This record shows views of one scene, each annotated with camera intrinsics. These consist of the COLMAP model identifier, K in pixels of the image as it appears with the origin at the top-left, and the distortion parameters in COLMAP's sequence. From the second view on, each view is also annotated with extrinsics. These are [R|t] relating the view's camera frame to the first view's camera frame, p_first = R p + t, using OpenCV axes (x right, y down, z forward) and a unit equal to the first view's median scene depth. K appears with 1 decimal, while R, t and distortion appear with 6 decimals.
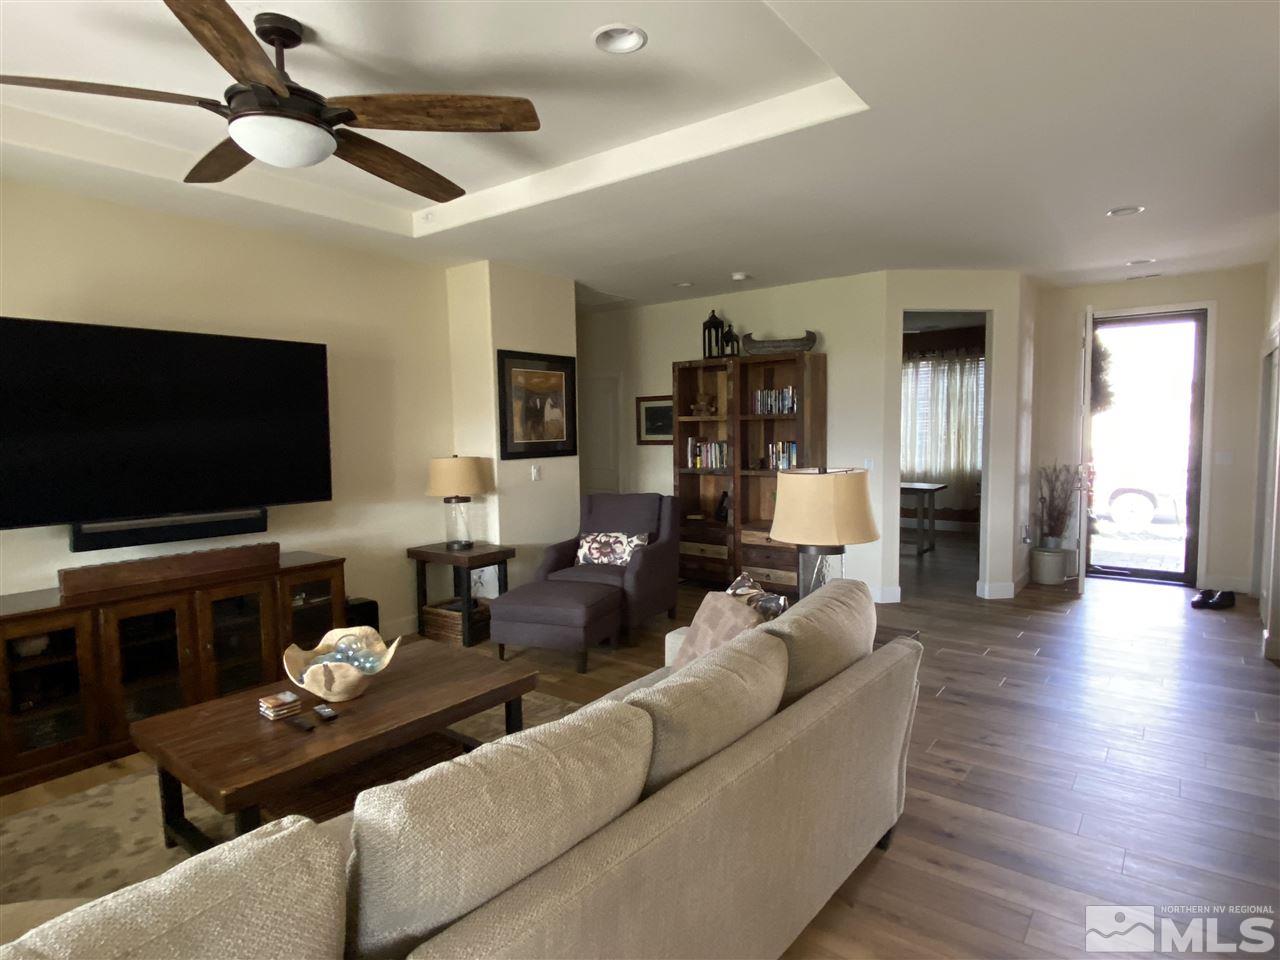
lens RADIAL K [[710.0, 0, 640.9], [0, 710.0, 482.4], [0, 0, 1]] dist [0.004050, -0.001727]
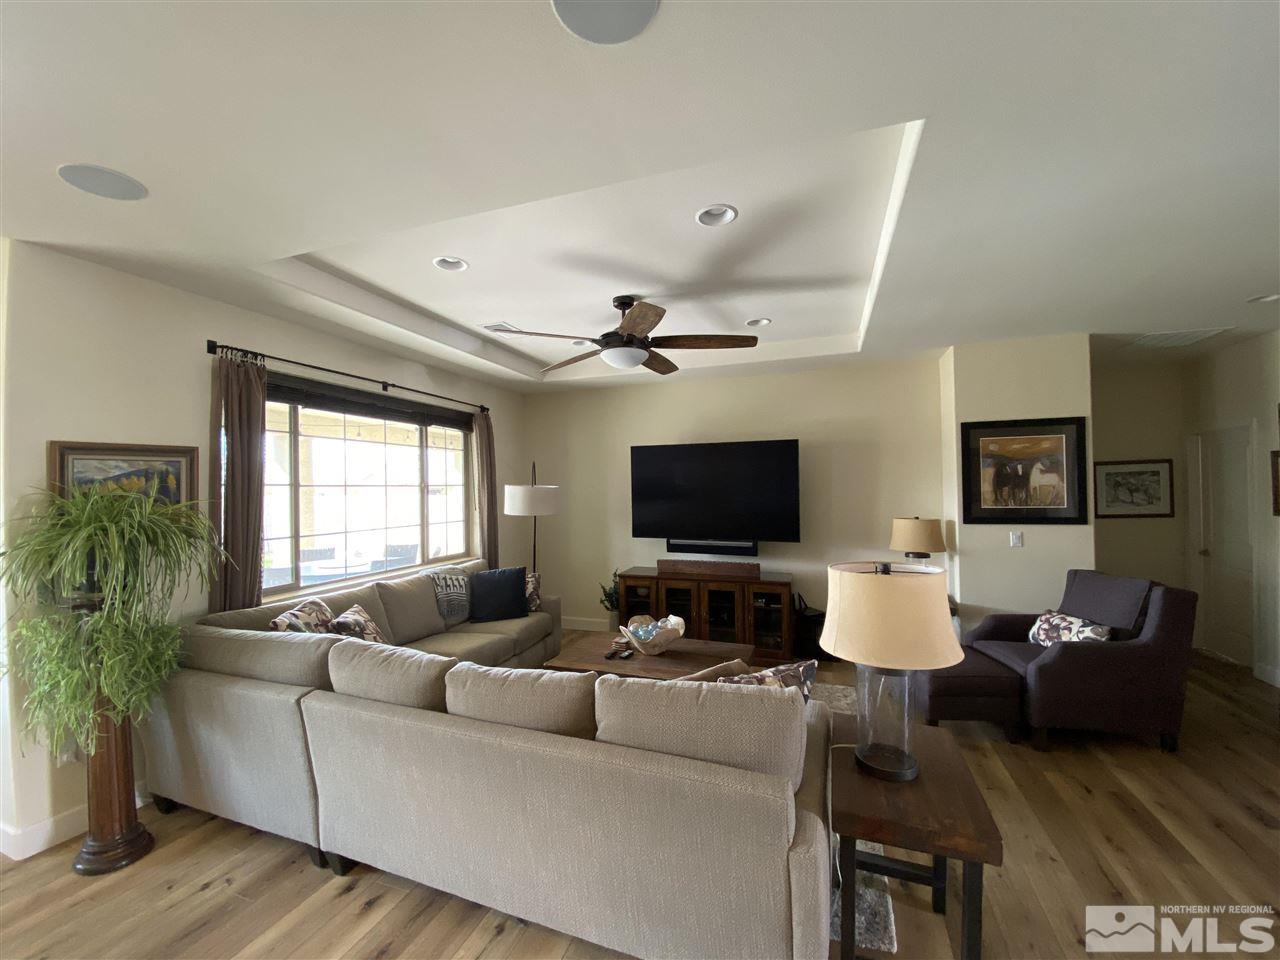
lens RADIAL K [[519.4, 0, 635.4], [0, 519.4, 482.0], [0, 0, 1]] dist [0.000925, -0.000517]
pose [[0.260986, -0.004922, -0.965330, 0.446041], [-0.064245, 0.997681, -0.022456, -0.046282], [0.963202, 0.067878, 0.260065, 0.319336]]
